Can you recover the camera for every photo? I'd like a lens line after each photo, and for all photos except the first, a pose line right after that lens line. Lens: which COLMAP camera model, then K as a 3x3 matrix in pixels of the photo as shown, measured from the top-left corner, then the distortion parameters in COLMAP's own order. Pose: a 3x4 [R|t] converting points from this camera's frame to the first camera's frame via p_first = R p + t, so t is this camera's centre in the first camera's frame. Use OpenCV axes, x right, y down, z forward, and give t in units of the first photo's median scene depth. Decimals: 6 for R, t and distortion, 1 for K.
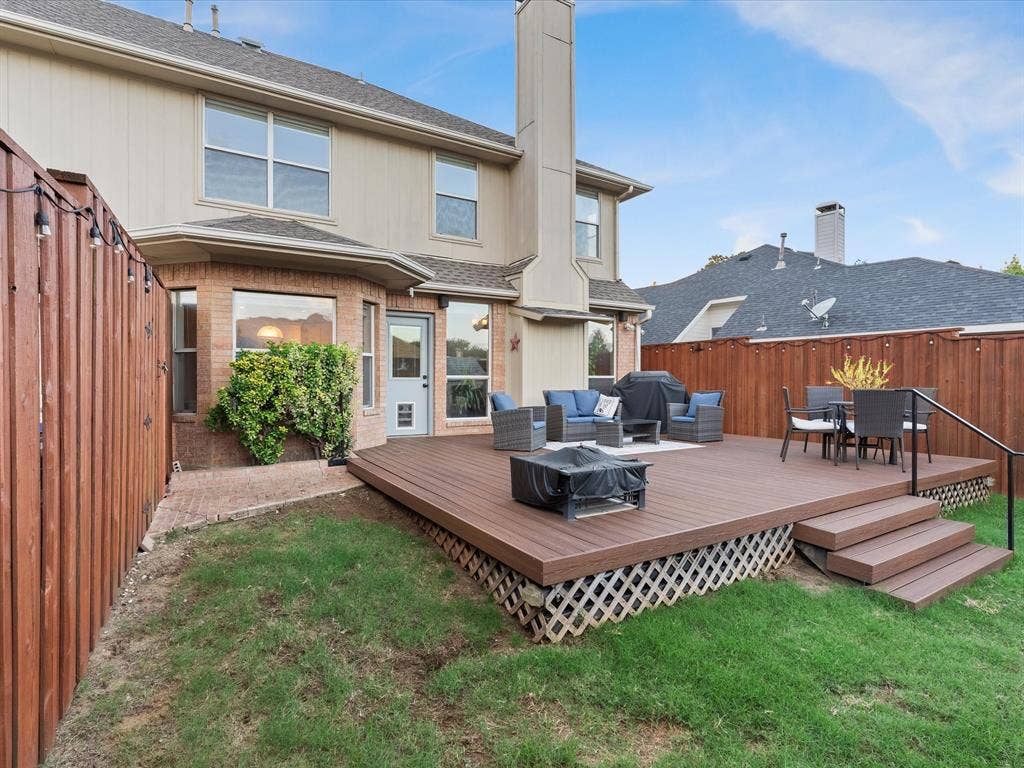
lens RADIAL K [[521.4, 0, 511.3], [0, 521.4, 380.1], [0, 0, 1]] dist [0.000267, 0.000631]
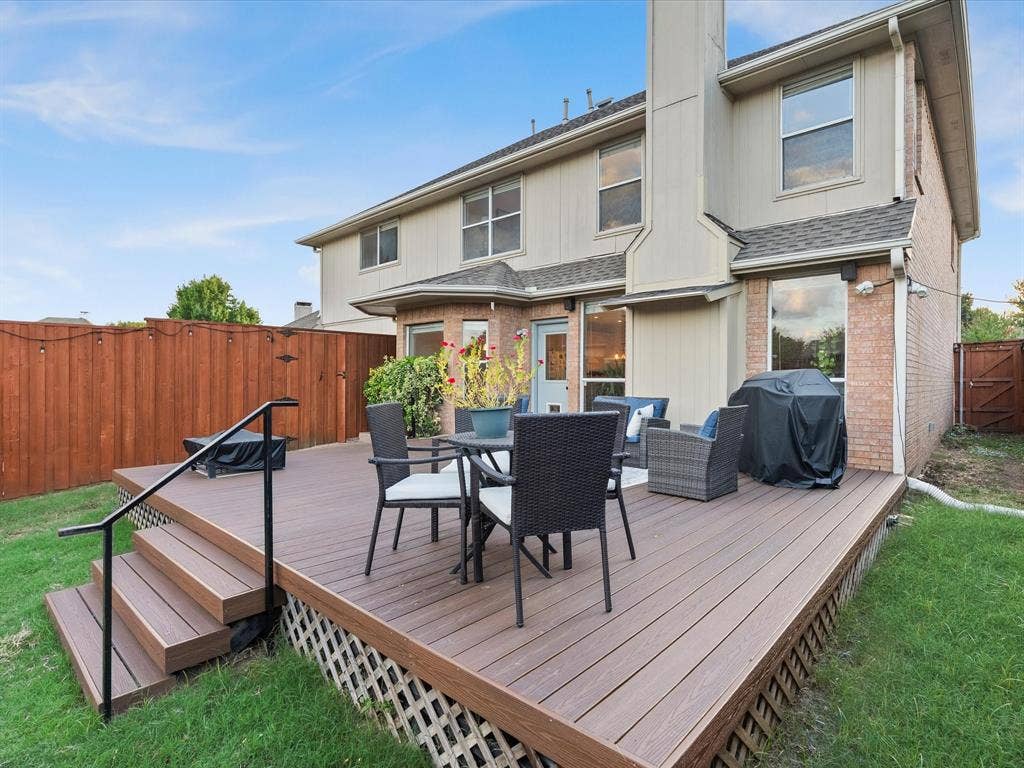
lens RADIAL K [[521.4, 0, 511.3], [0, 521.4, 380.1], [0, 0, 1]] dist [0.000267, 0.000631]
pose [[0.265038, 0.014901, -0.964123, 0.775493], [0.010176, 0.999782, 0.018250, -0.024717], [0.964184, -0.014647, 0.264828, 0.605386]]
